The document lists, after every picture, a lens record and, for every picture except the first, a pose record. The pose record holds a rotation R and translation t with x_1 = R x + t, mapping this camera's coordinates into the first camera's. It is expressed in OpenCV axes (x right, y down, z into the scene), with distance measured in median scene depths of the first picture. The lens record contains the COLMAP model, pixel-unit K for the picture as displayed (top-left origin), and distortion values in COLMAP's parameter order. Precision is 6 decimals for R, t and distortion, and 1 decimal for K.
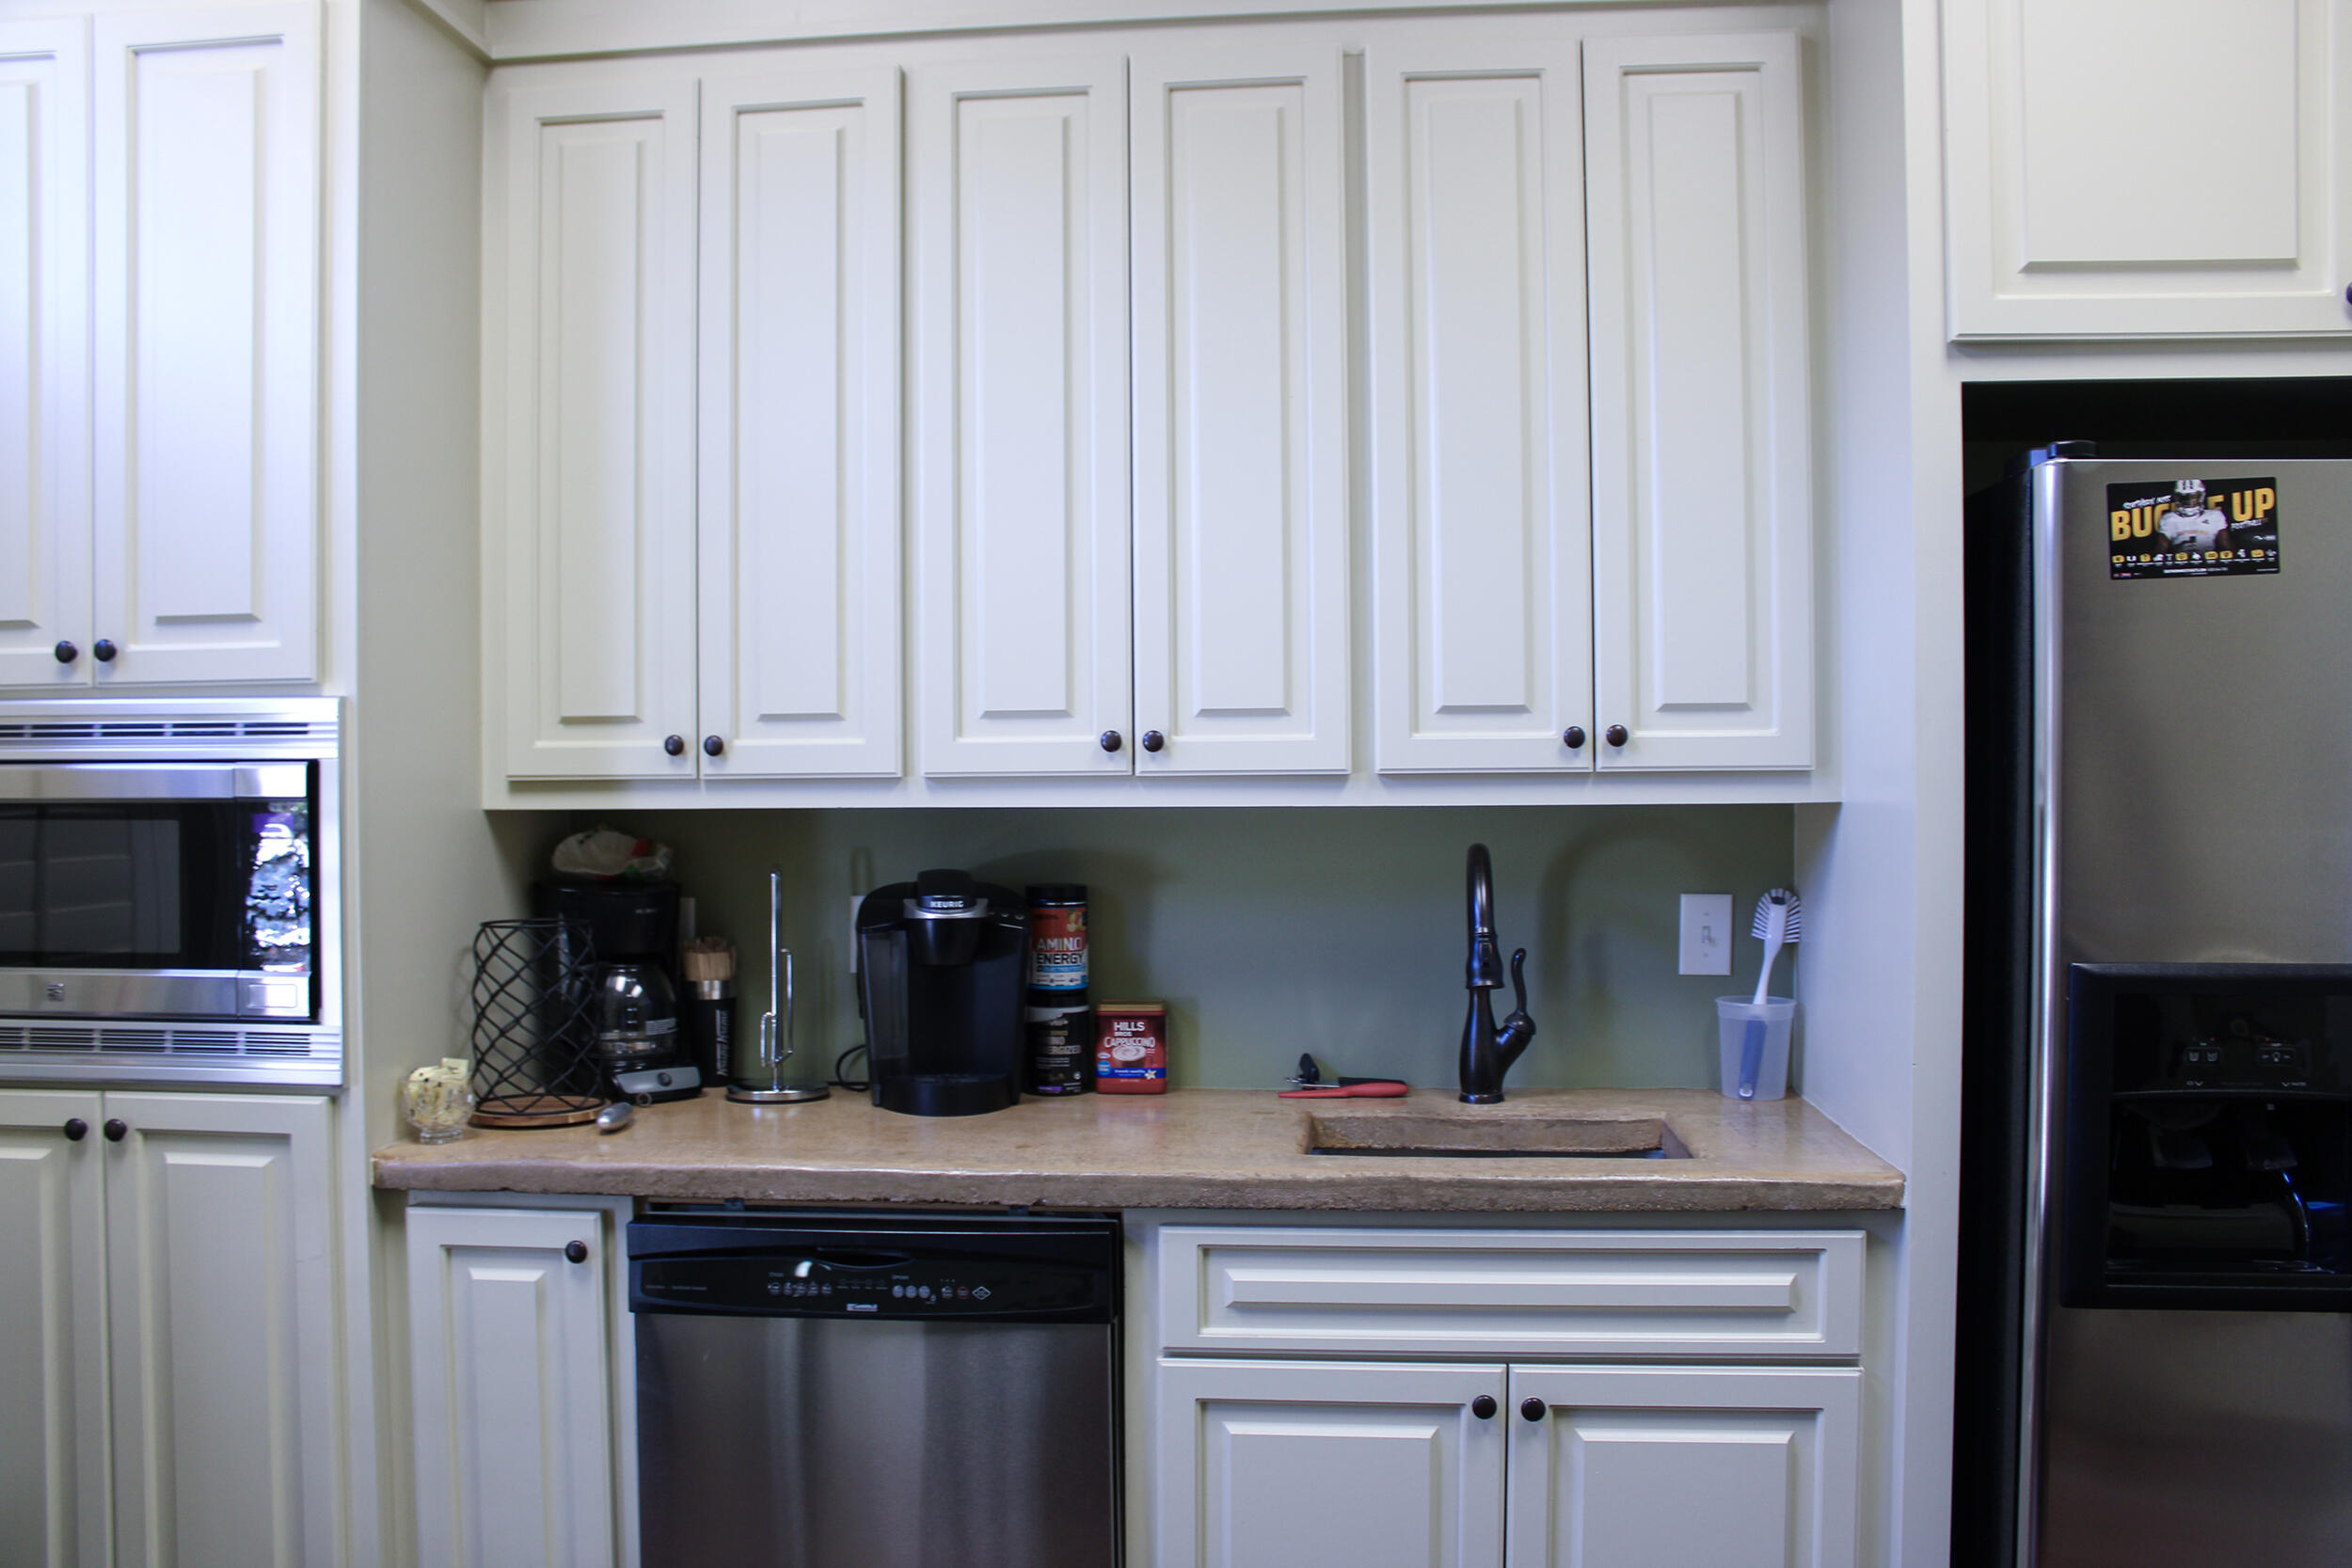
lens RADIAL K [[1970.3, 0, 1167.5], [0, 1970.3, 792.8], [0, 0, 1]] dist [-0.156053, 0.137058]
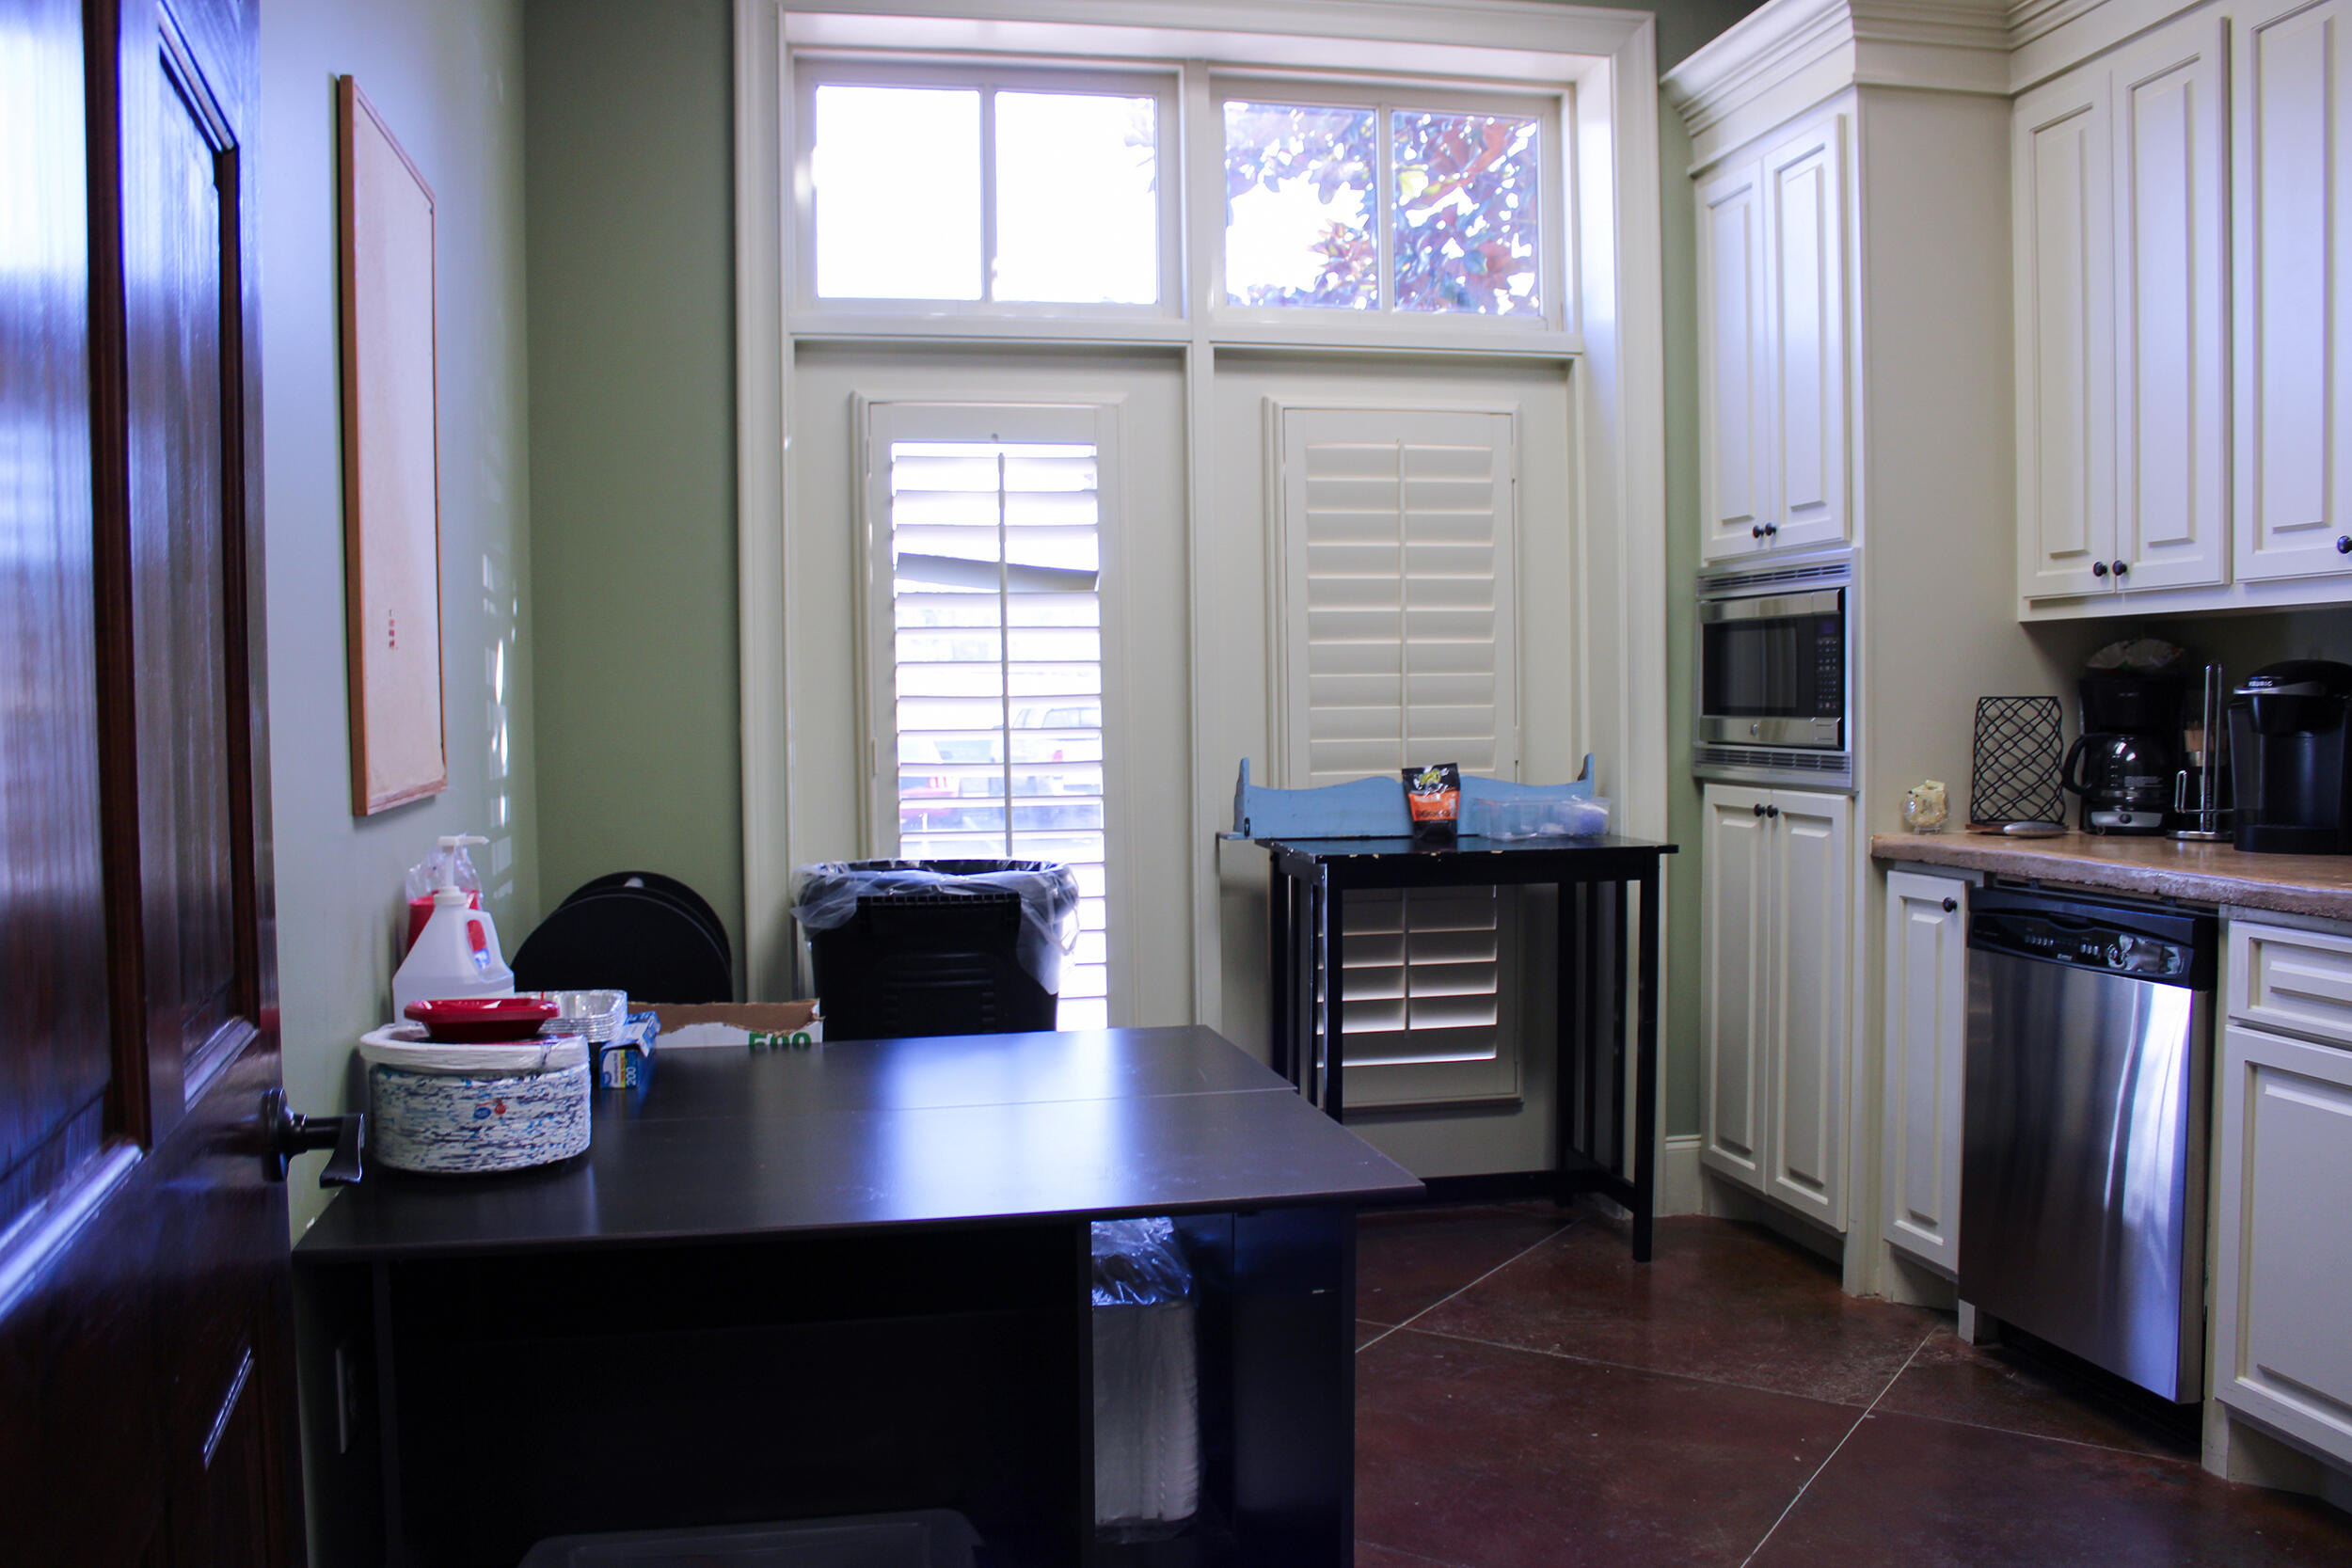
lens RADIAL K [[1970.3, 0, 1165.4], [0, 1970.3, 790.4], [0, 0, 1]] dist [-0.156053, 0.137058]
pose [[0.290798, 0.046473, -0.955655, 0.949702], [0.000285, 0.998815, 0.048659, 0.073715], [0.956785, -0.014422, 0.290440, -0.027331]]
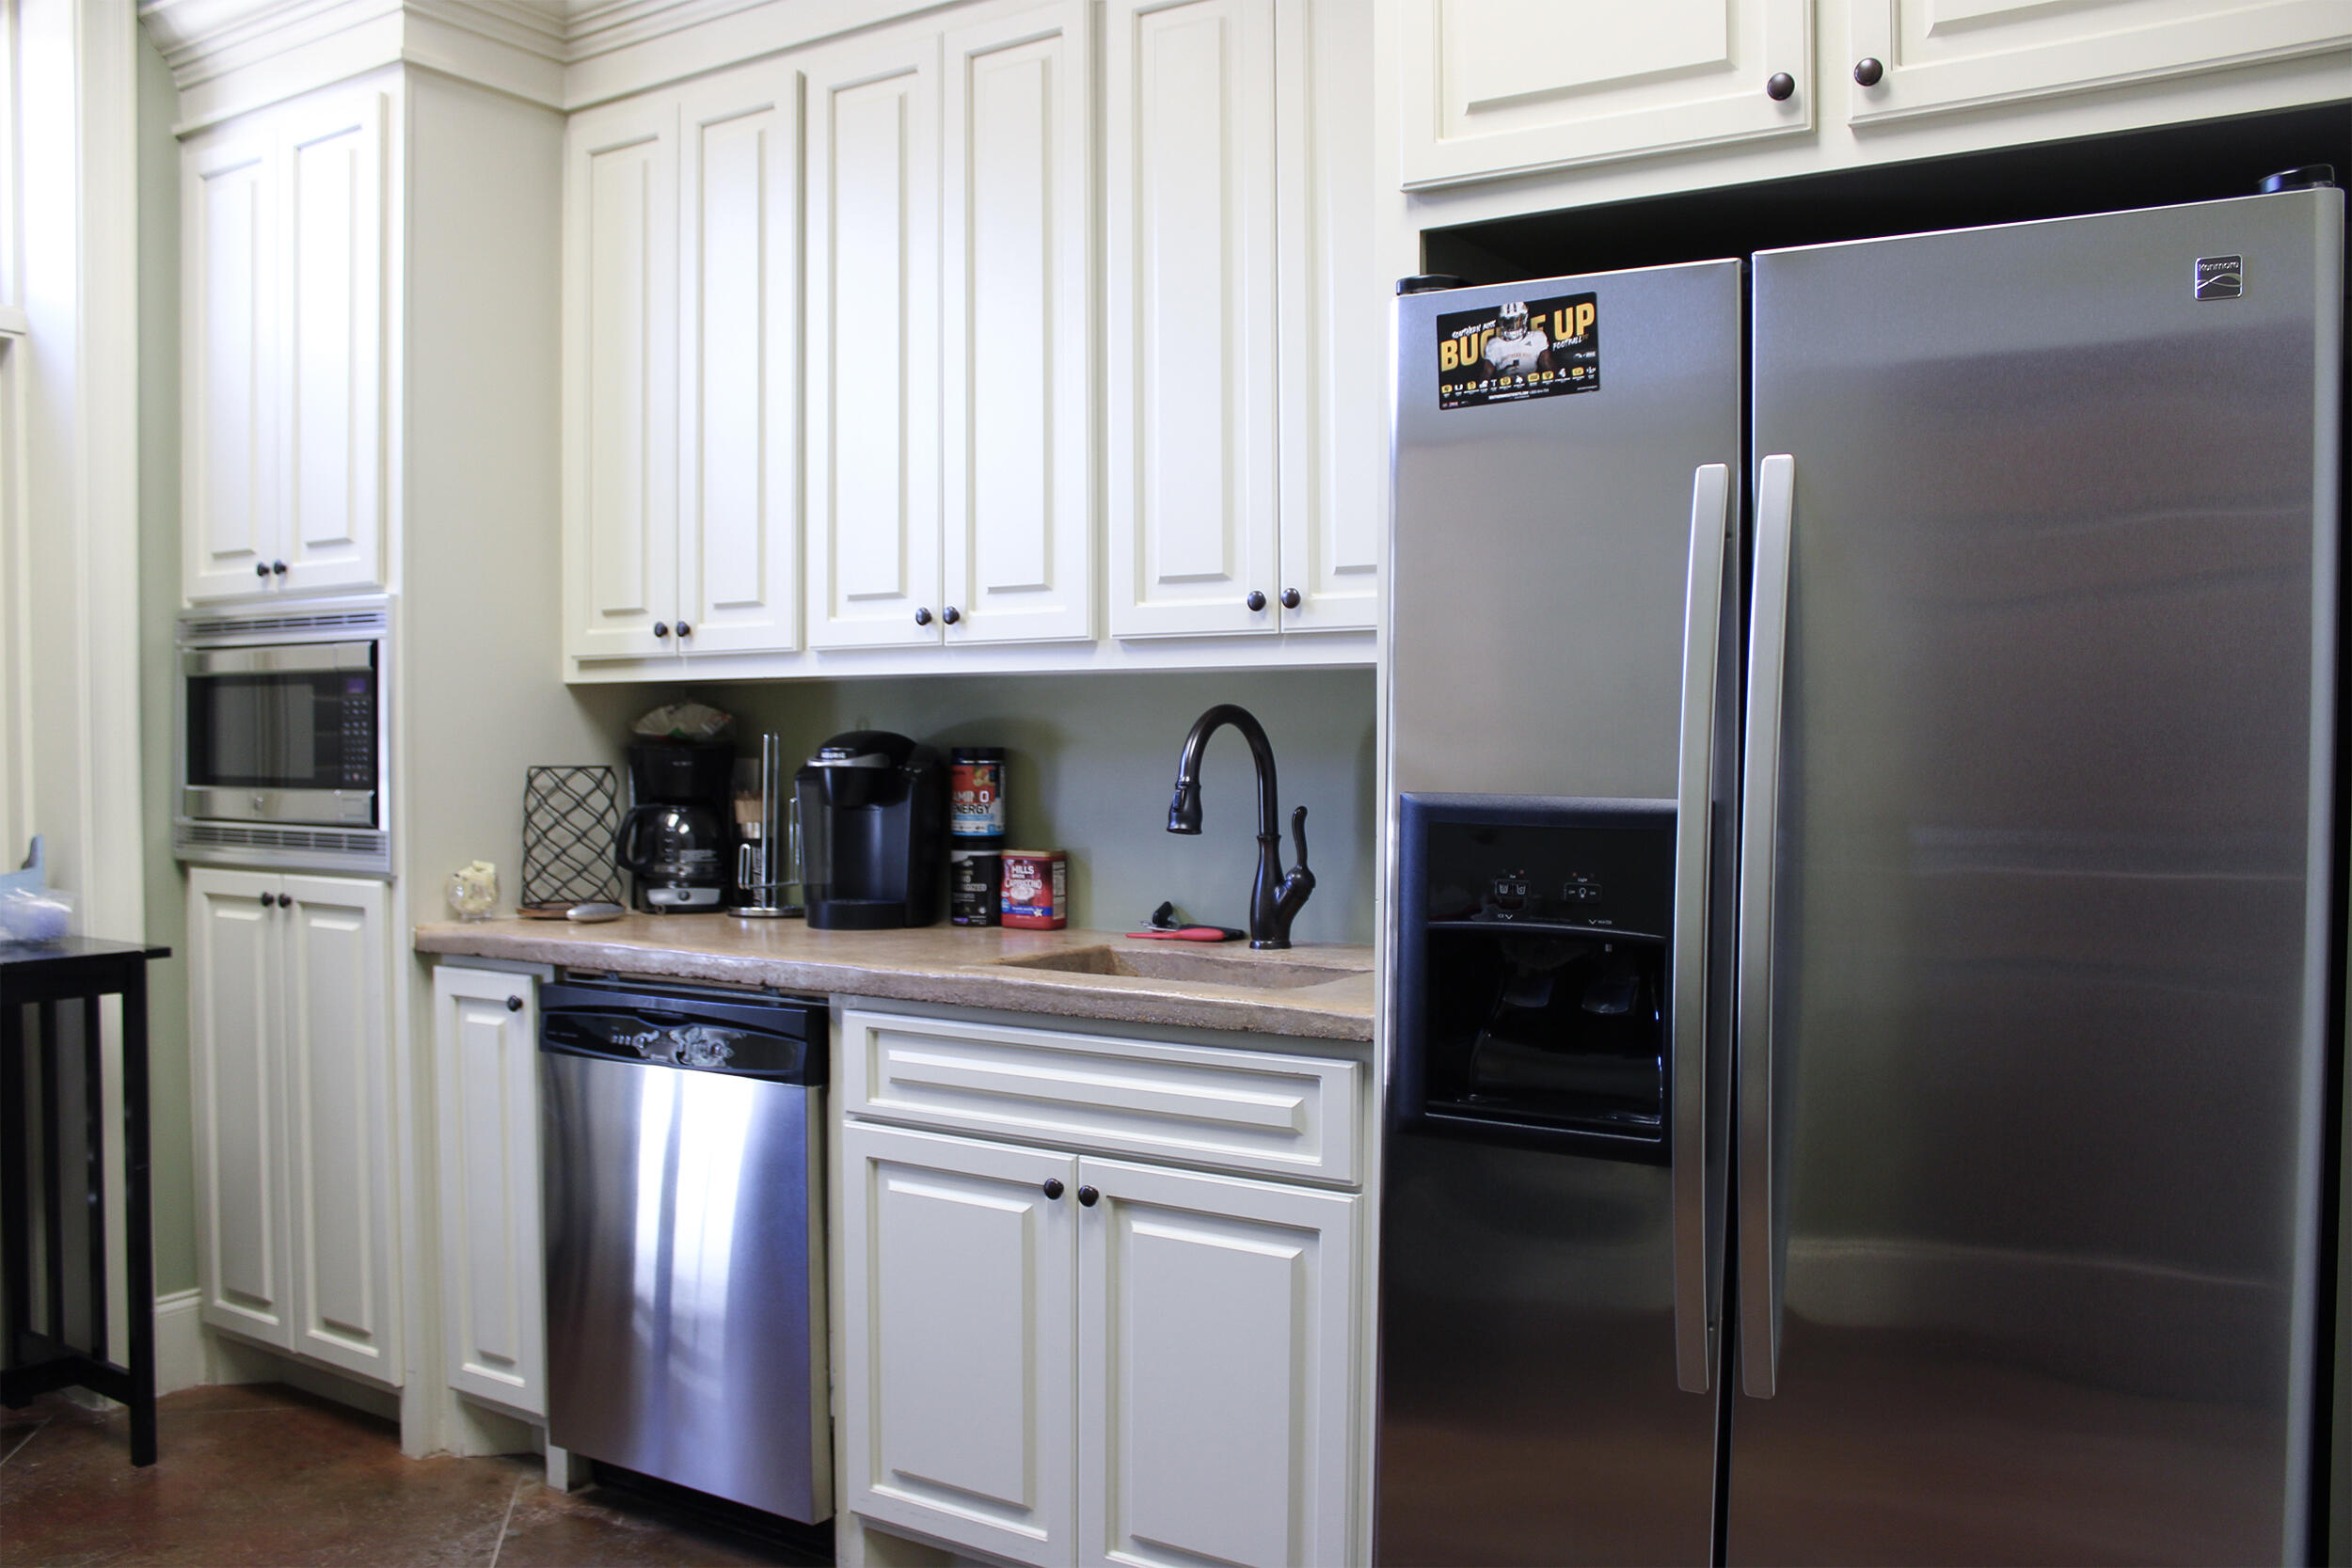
lens RADIAL K [[1970.3, 0, 1165.7], [0, 1970.3, 791.6], [0, 0, 1]] dist [-0.156053, 0.137058]
pose [[0.886996, 0.018346, -0.461412, 0.707549], [-0.008920, 0.999705, 0.022600, 0.055796], [0.461690, -0.015931, 0.886898, 0.018350]]
